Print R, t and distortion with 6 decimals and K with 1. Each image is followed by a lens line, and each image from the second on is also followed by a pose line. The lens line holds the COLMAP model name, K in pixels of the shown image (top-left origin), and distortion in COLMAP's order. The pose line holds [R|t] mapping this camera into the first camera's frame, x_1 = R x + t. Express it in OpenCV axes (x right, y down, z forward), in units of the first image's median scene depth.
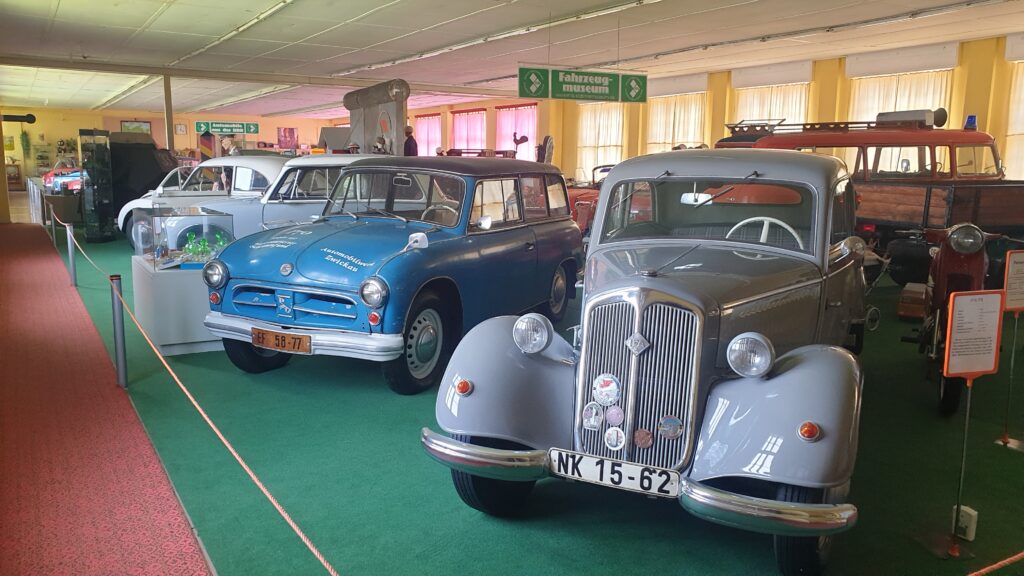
lens RADIAL K [[840.3, 0, 512.0], [0, 840.3, 288.0], [0, 0, 1]] dist [-0.045658, 0.148779]
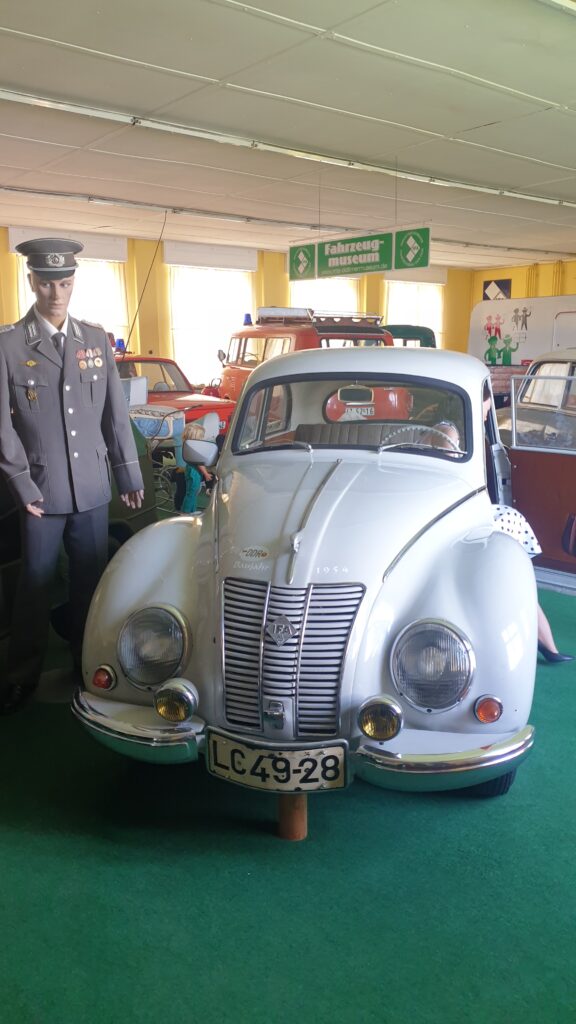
lens RADIAL K [[840.3, 0, 288.0], [0, 840.3, 512.0], [0, 0, 1]] dist [-0.045658, 0.148779]
pose [[-0.173211, -0.197745, 0.964829, -0.627603], [0.145901, 0.963675, 0.223702, -0.179487], [-0.974018, 0.179517, -0.138067, 1.095365]]
